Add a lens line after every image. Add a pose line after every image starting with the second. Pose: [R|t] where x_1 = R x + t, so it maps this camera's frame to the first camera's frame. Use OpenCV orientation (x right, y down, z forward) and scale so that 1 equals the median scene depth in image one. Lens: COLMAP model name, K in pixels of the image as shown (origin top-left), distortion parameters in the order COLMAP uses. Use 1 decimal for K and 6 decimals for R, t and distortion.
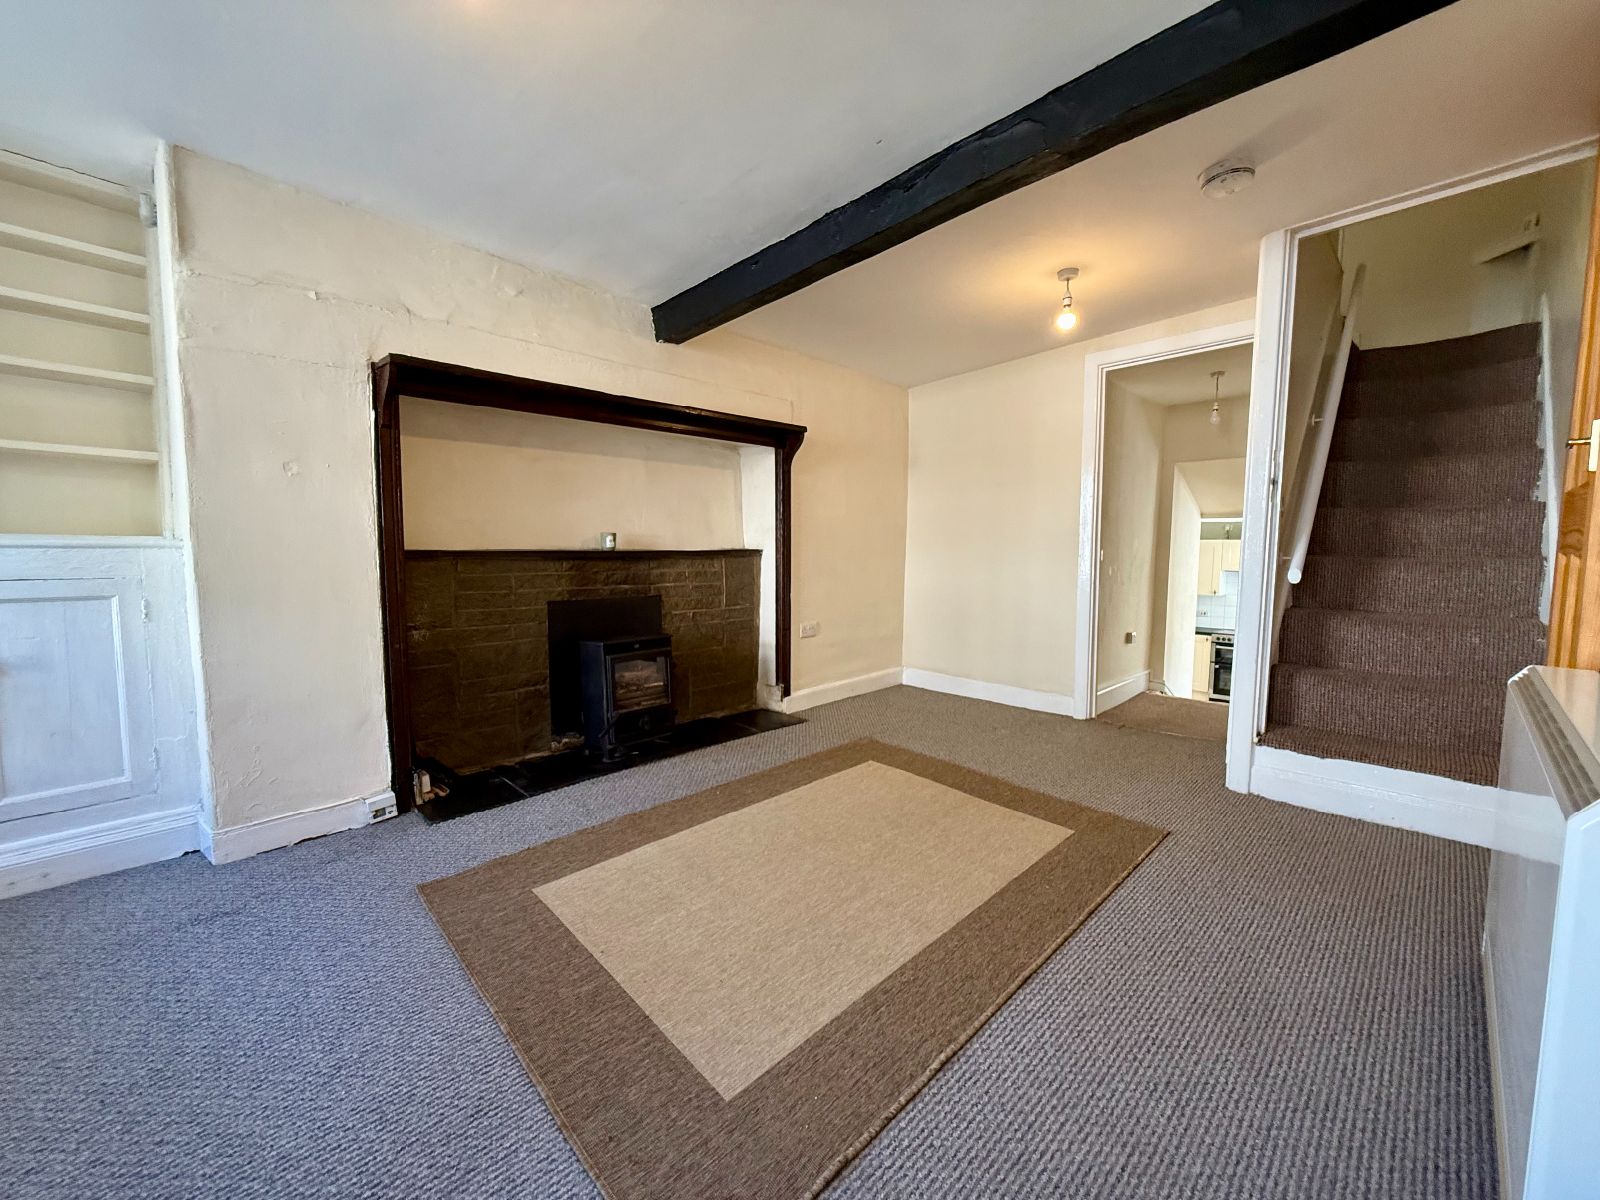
lens RADIAL K [[635.2, 0, 801.3], [0, 635.2, 600.0], [0, 0, 1]] dist [0.000564, 0.000258]
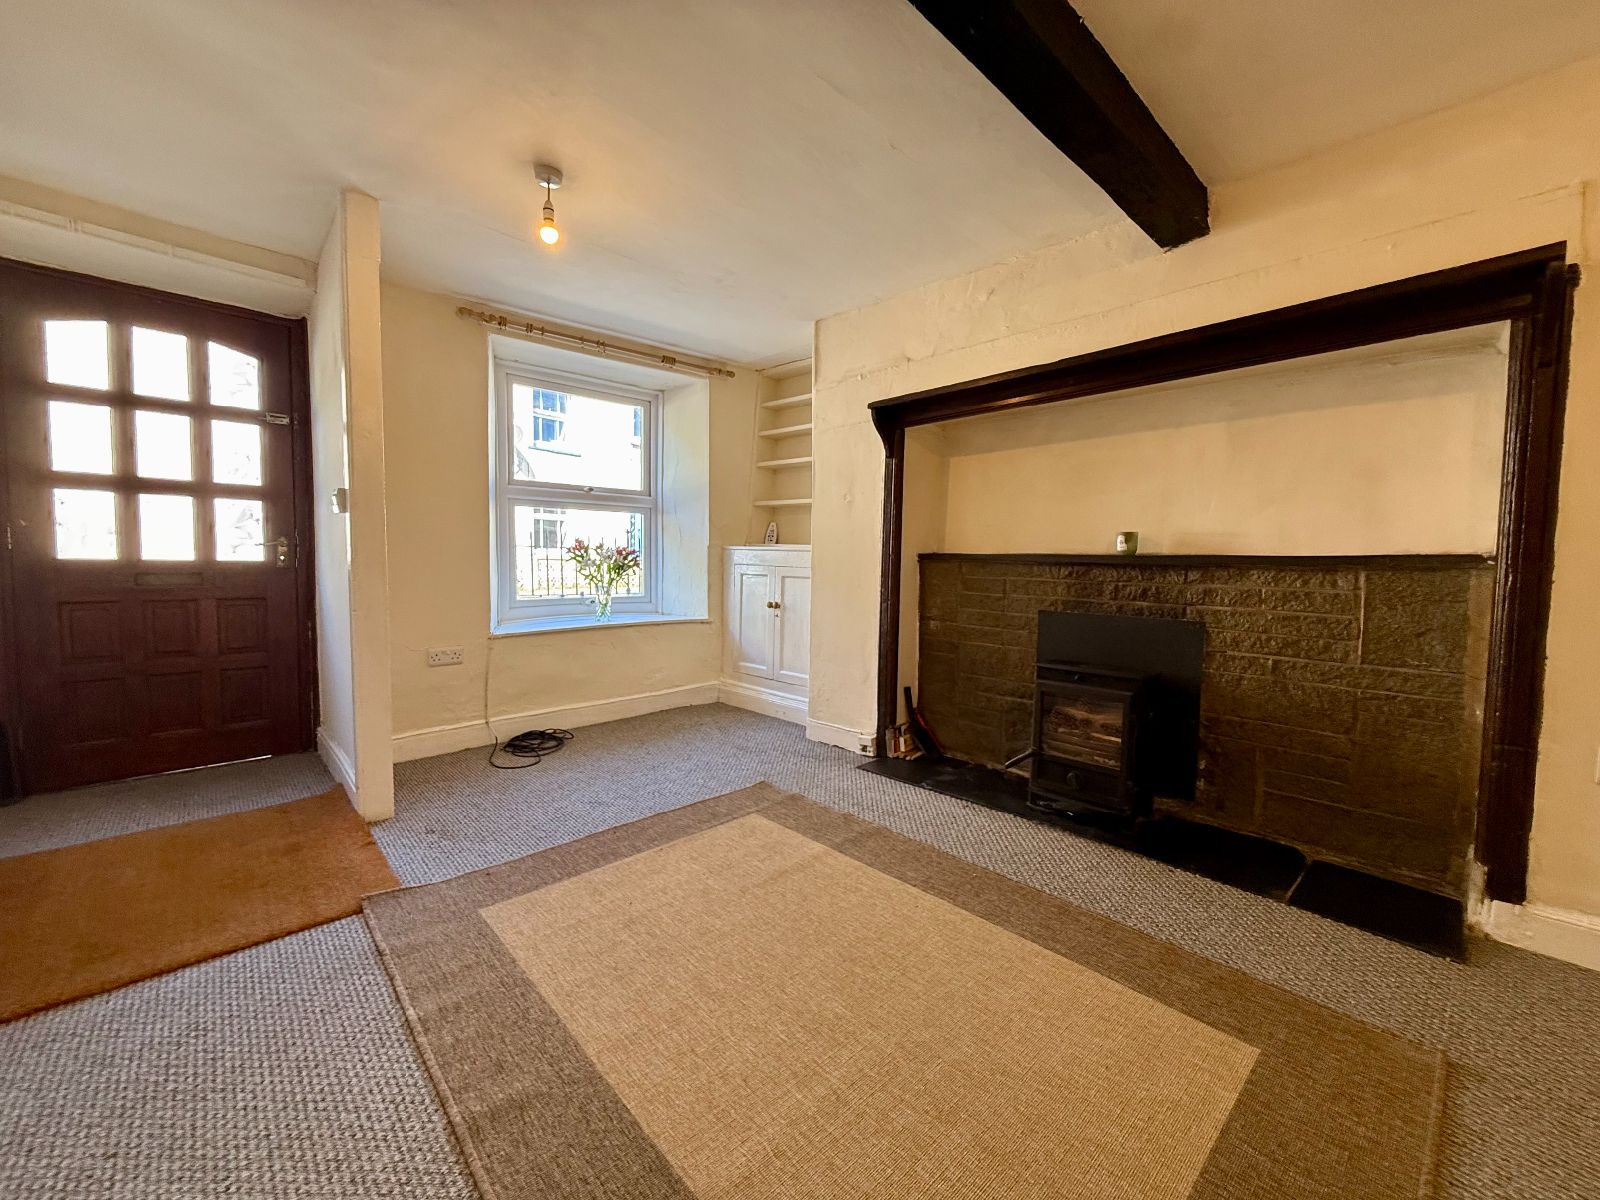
lens RADIAL K [[635.2, 0, 801.3], [0, 635.2, 600.0], [0, 0, 1]] dist [0.000564, 0.000258]
pose [[-0.020238, 0.064611, -0.997705, 0.508524], [-0.094767, 0.993293, 0.066247, -0.040145], [0.995294, 0.095891, -0.013979, 0.666608]]
